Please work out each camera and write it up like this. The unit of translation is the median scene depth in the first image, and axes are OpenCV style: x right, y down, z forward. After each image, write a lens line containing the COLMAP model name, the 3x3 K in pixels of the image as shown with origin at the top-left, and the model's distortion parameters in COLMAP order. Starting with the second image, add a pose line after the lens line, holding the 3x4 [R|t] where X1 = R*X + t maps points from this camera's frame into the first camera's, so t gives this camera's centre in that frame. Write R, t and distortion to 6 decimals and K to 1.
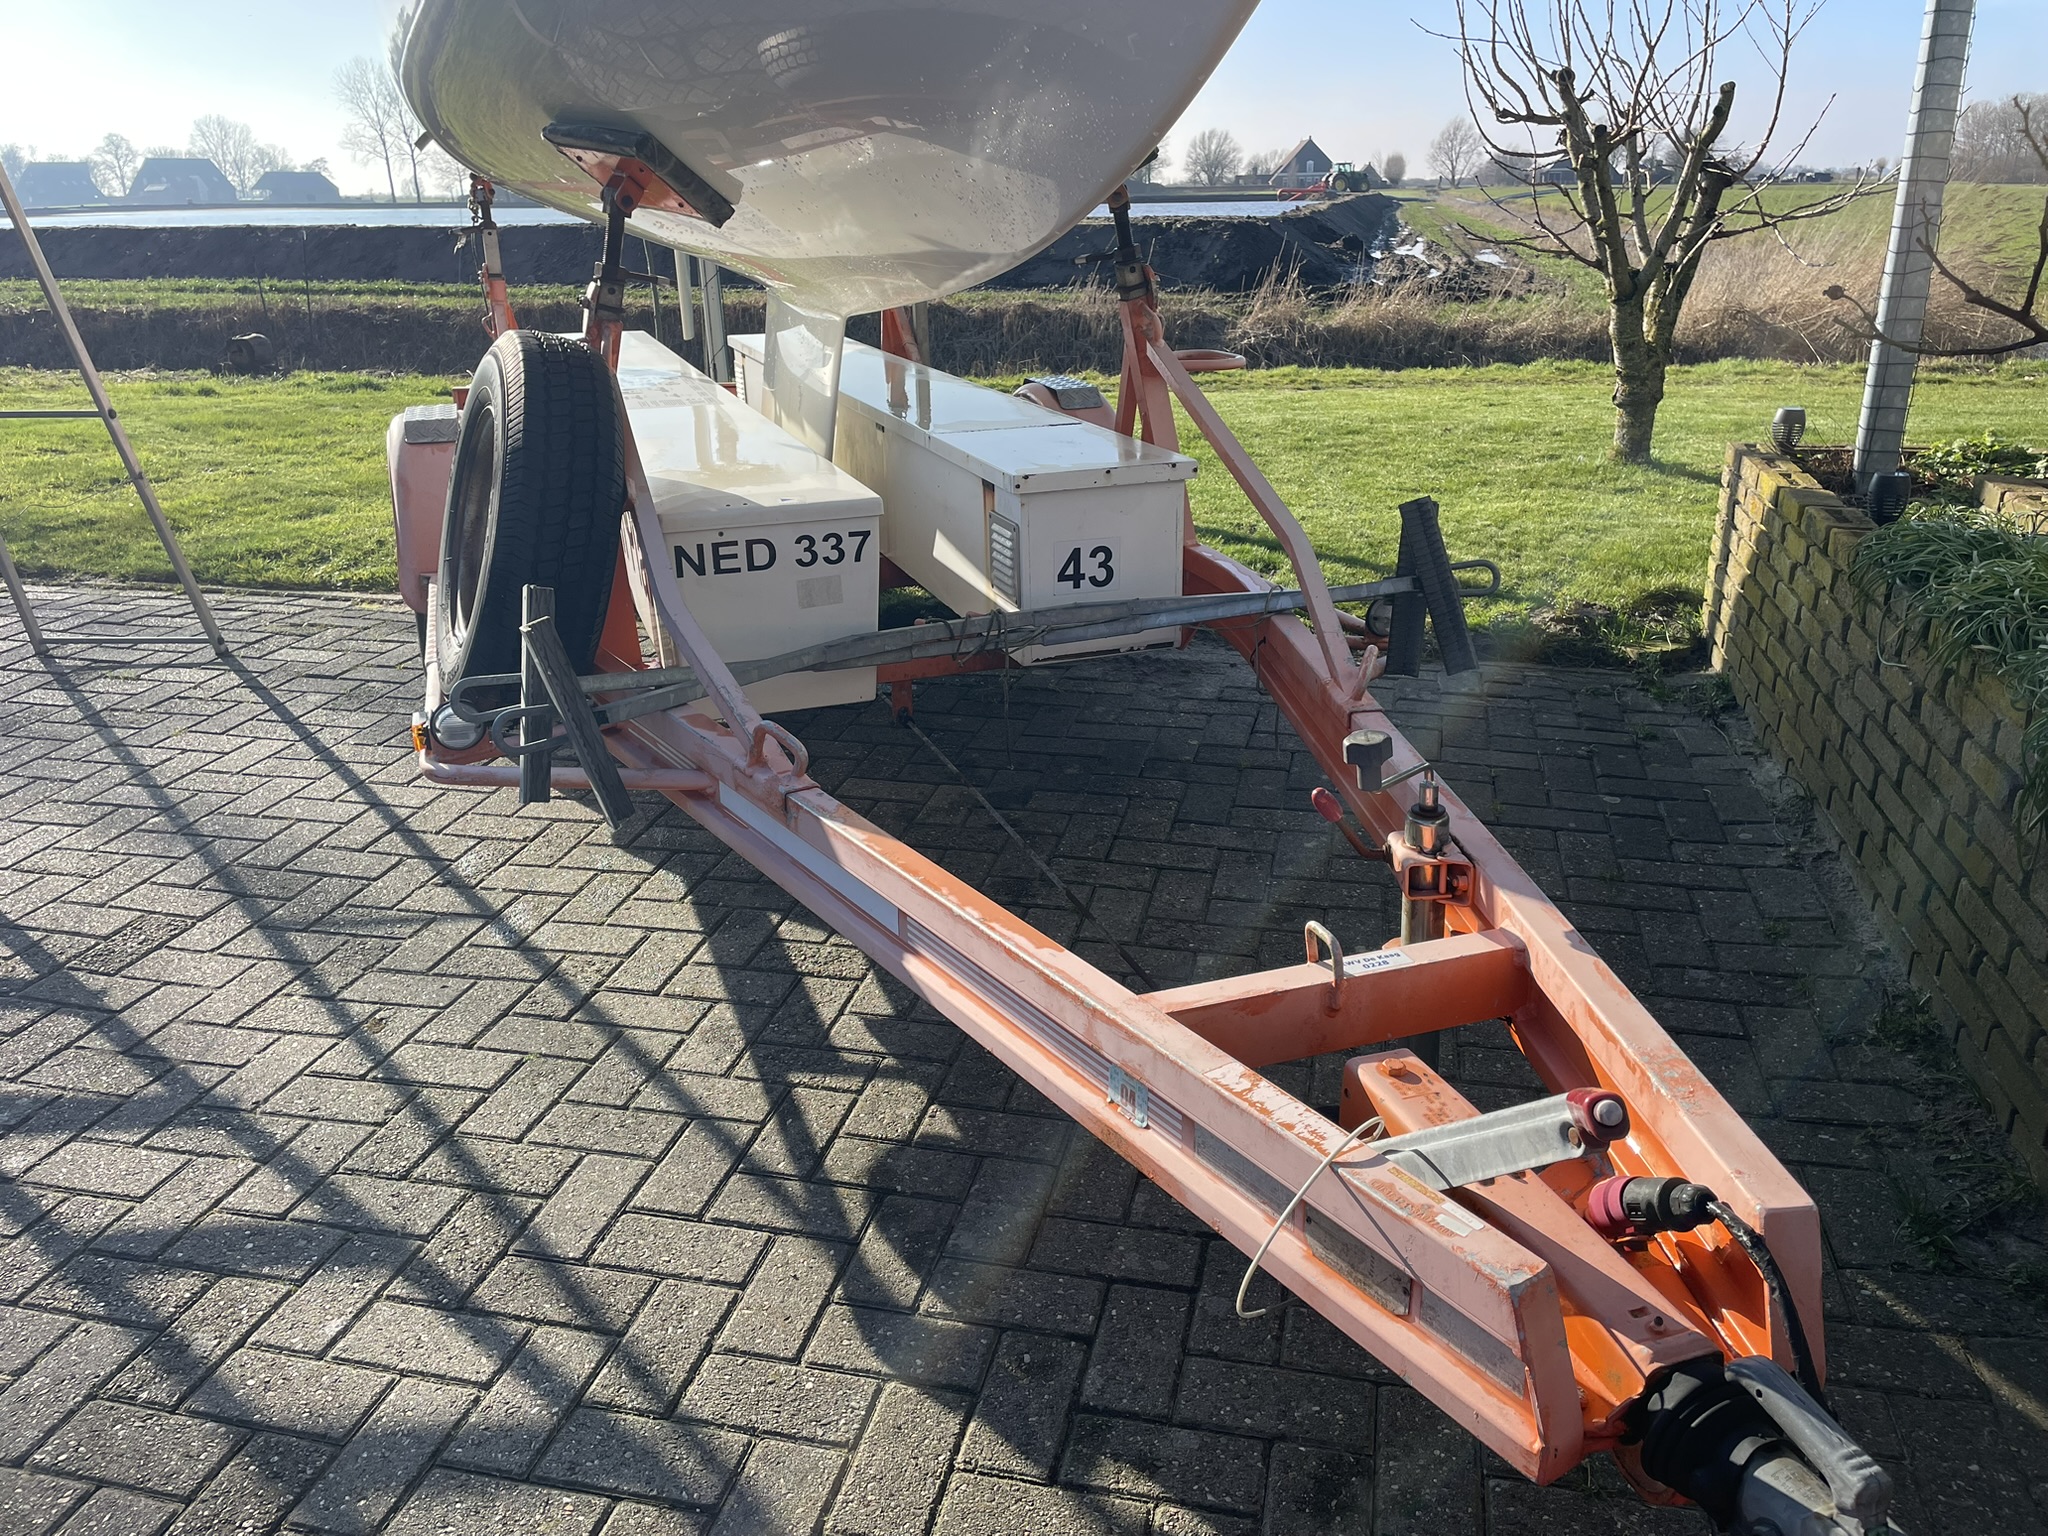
lens RADIAL K [[1535.9, 0, 1033.0], [0, 1535.9, 739.2], [0, 0, 1]] dist [0.092803, -0.120896]
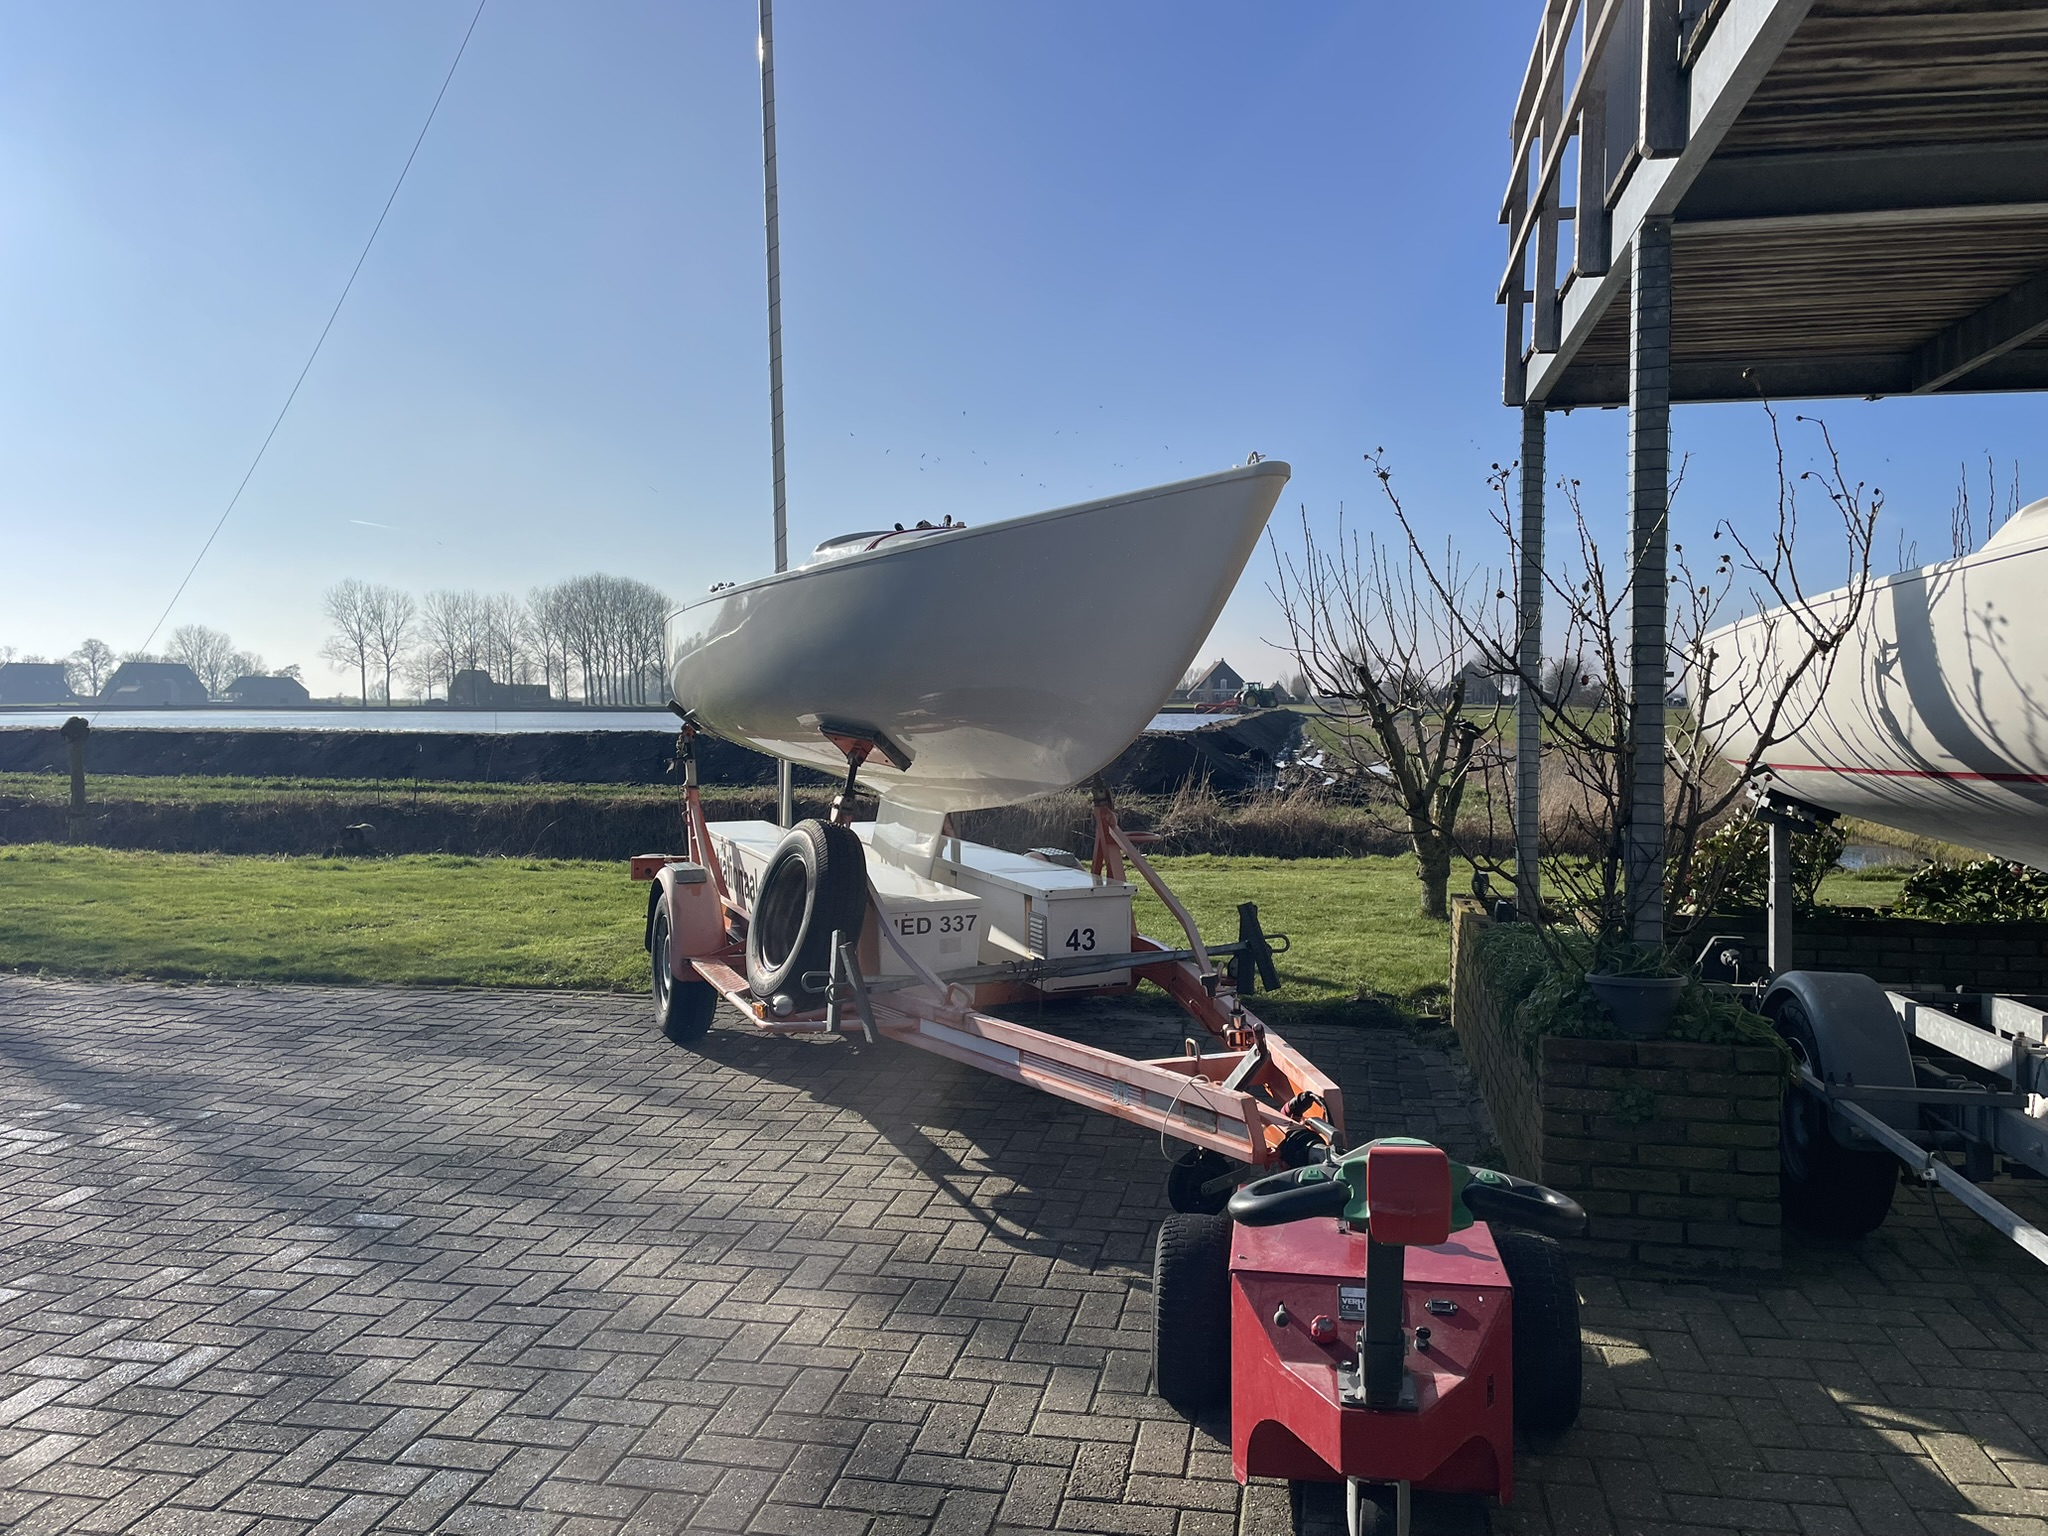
lens RADIAL K [[1529.1, 0, 1033.7], [0, 1529.1, 734.6], [0, 0, 1]] dist [0.109254, -0.140224]
pose [[0.999009, 0.012785, 0.042631, -0.079263], [0.001152, 0.950103, -0.311934, 0.175620], [-0.044492, 0.311674, 0.949147, -0.647247]]
